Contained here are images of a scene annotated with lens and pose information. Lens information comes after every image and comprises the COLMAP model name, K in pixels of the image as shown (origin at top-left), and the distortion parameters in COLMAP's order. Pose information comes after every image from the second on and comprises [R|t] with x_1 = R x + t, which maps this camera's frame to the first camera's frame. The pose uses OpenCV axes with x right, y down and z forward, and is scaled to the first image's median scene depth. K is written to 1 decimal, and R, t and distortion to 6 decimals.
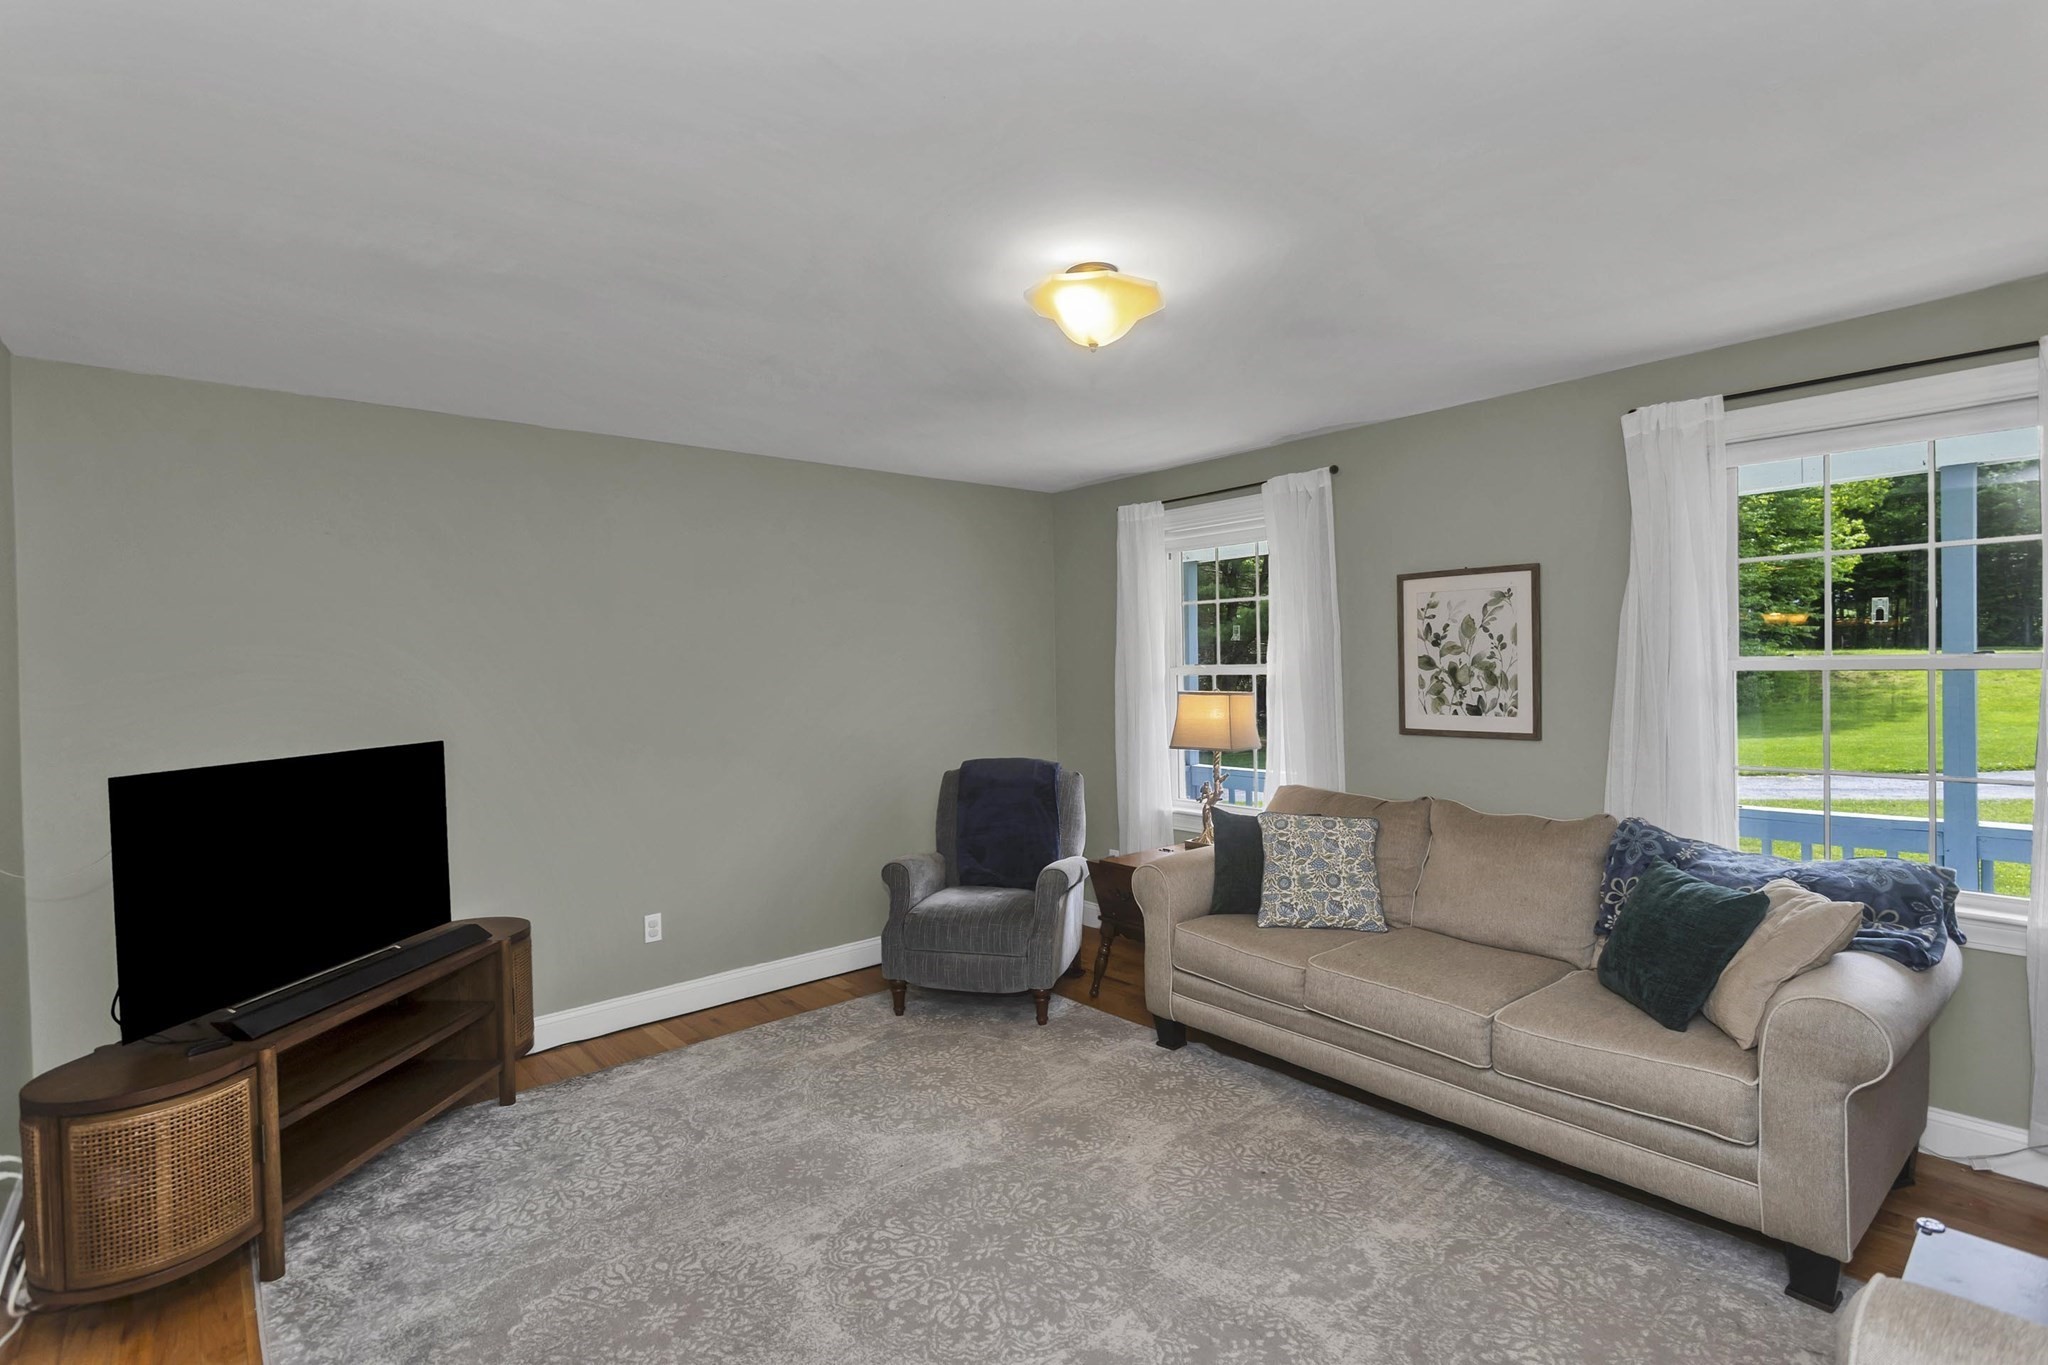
lens RADIAL K [[978.5, 0, 1019.0], [0, 978.5, 668.6], [0, 0, 1]] dist [0.000525, 0.000433]
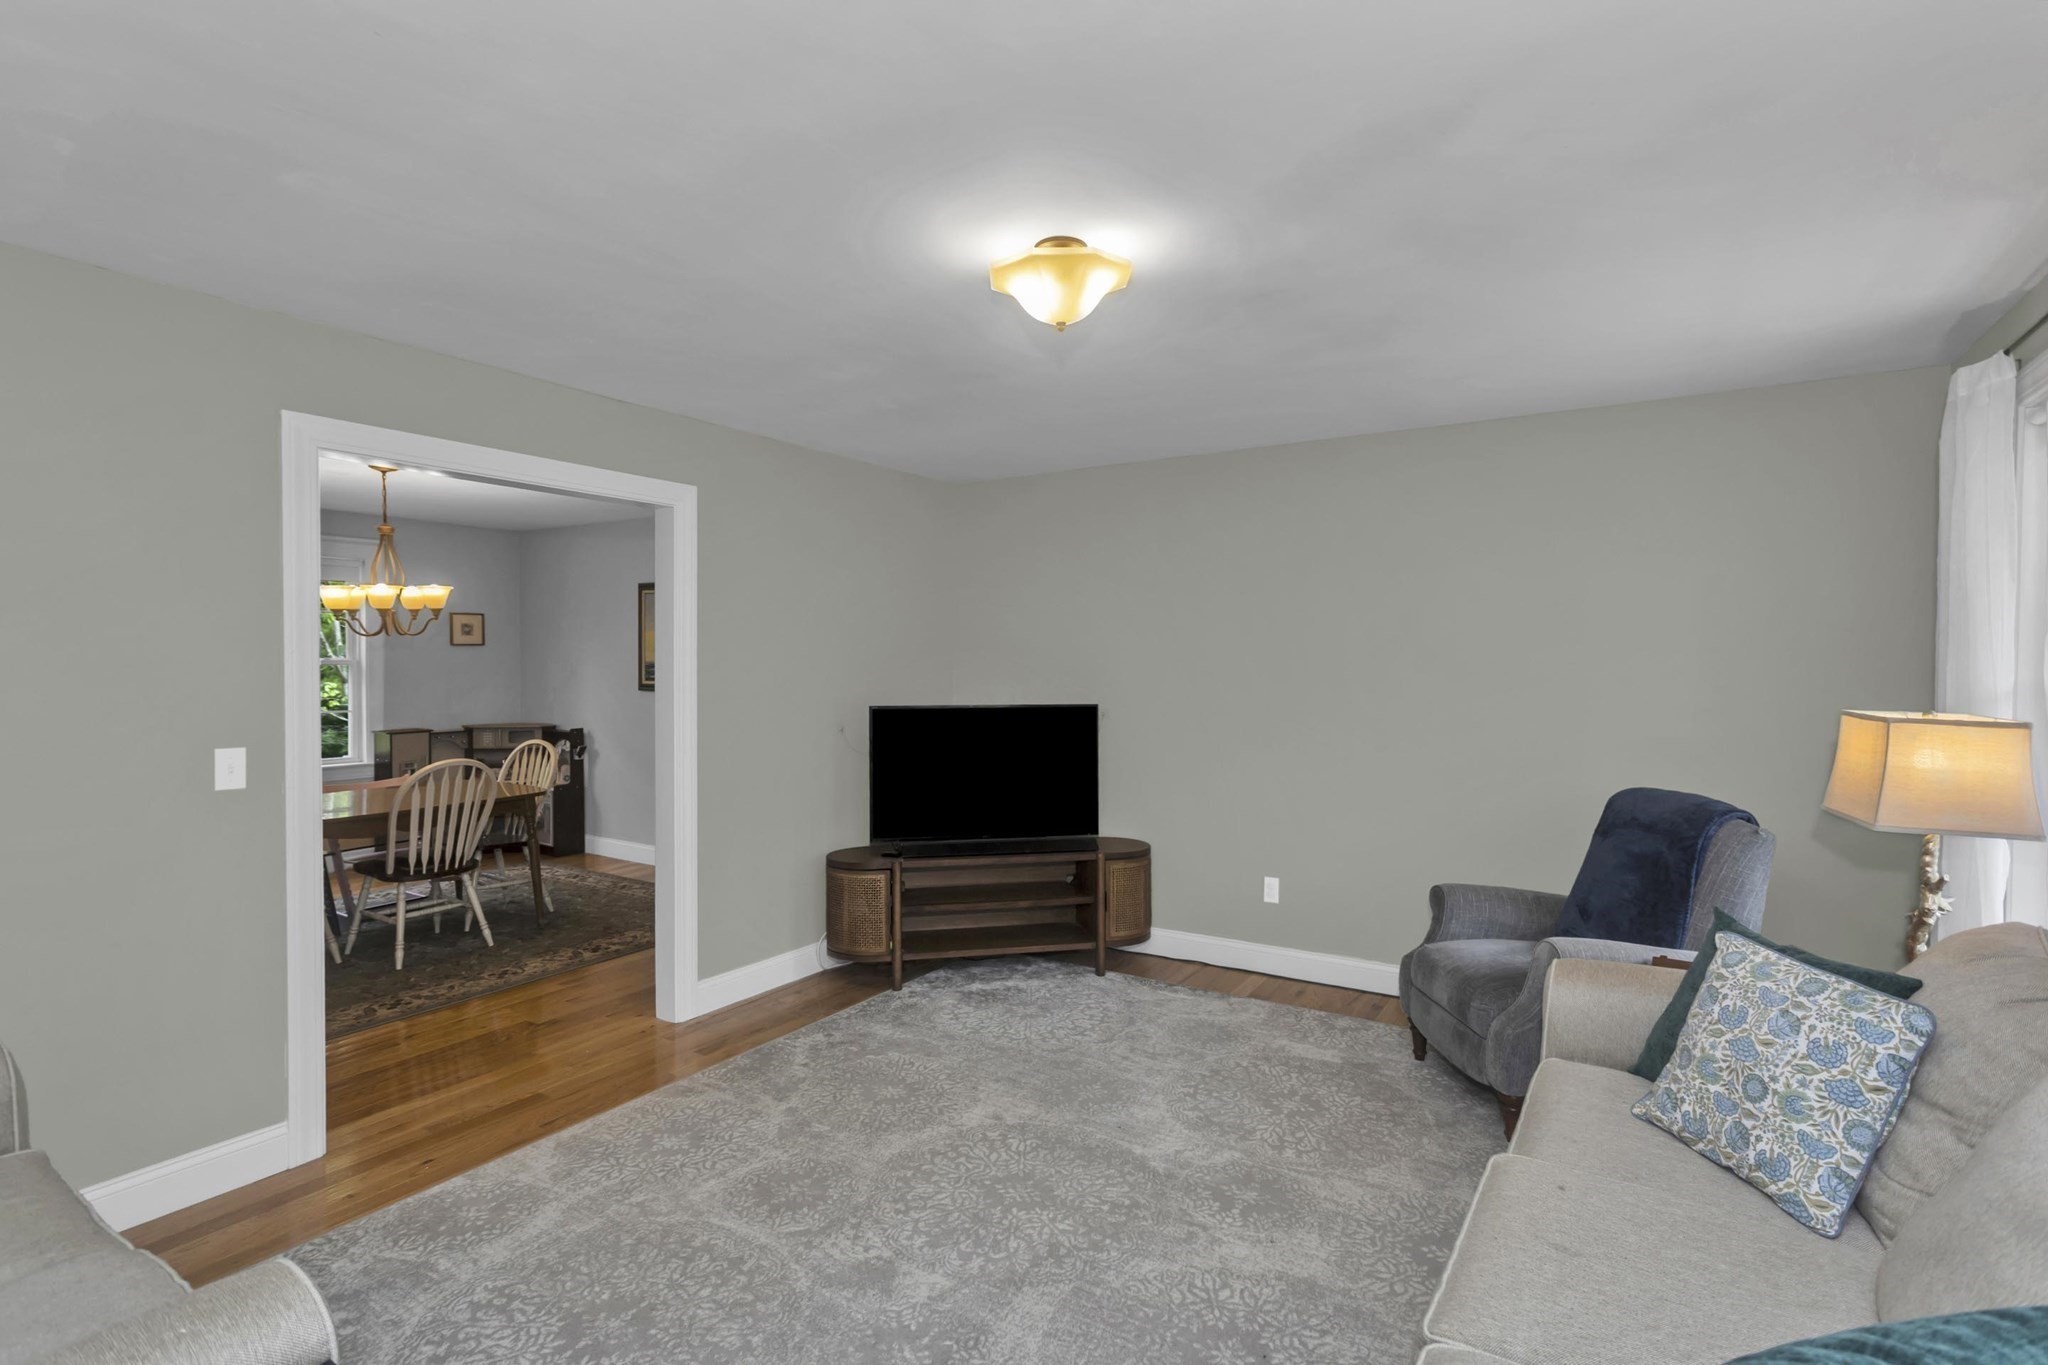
lens RADIAL K [[978.5, 0, 1019.0], [0, 978.5, 668.6], [0, 0, 1]] dist [0.000525, 0.000433]
pose [[0.284204, 0.027881, -0.958358, 0.926272], [-0.007842, 0.999611, 0.026755, -0.018060], [0.958732, -0.000088, 0.284312, 0.645167]]
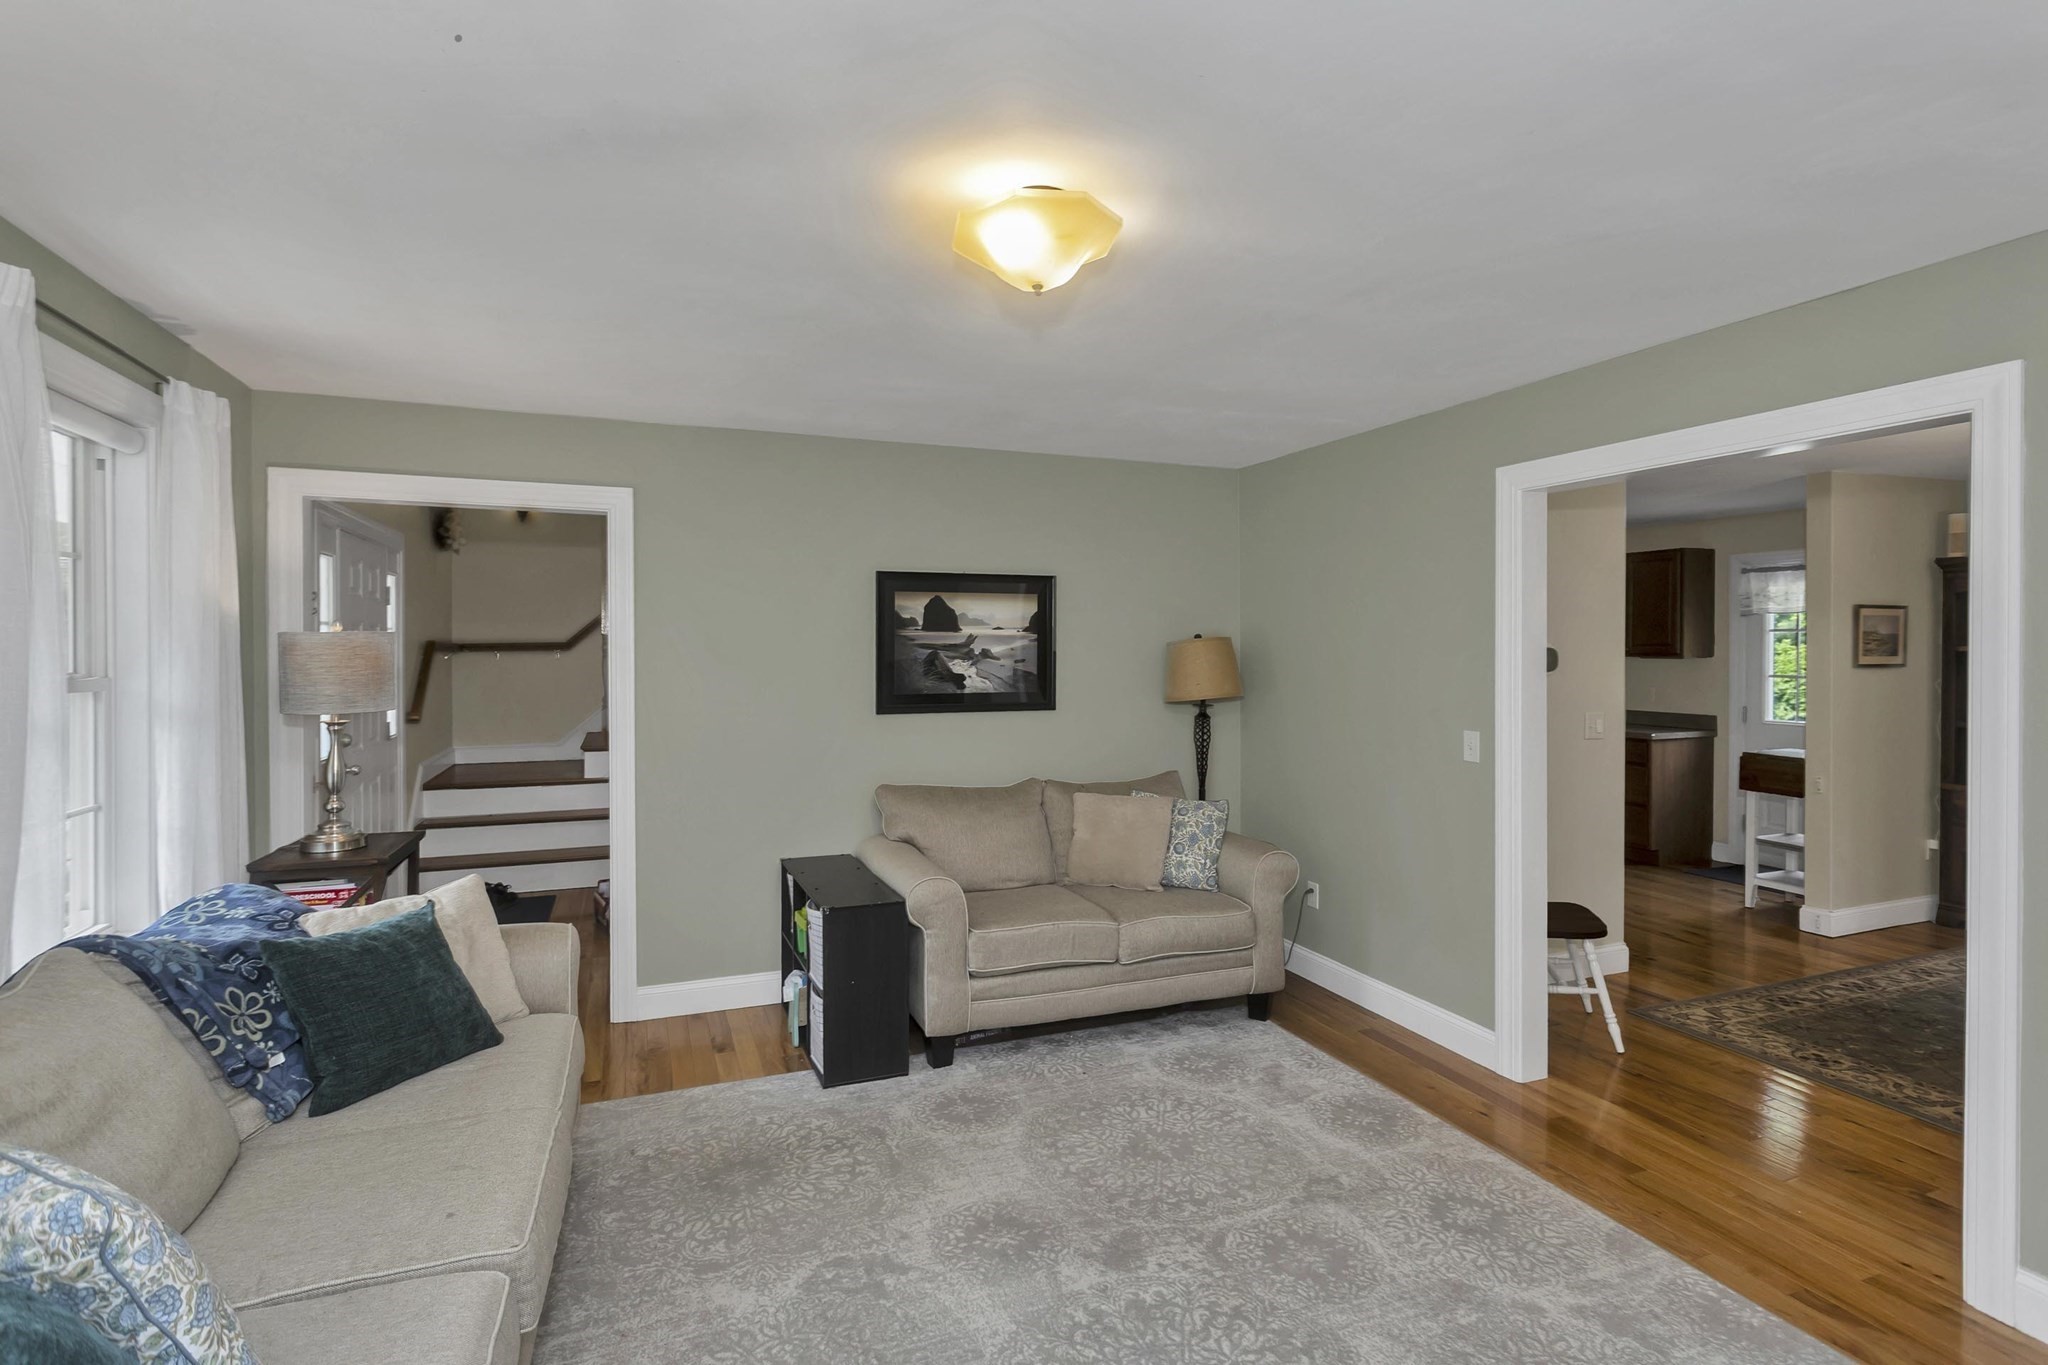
lens RADIAL K [[978.5, 0, 1019.0], [0, 978.5, 668.6], [0, 0, 1]] dist [0.000525, 0.000433]
pose [[-0.943289, 0.018315, 0.331467, -0.164057], [0.021448, 0.999753, 0.005794, -0.008704], [-0.331279, 0.012575, -0.943449, 1.662718]]
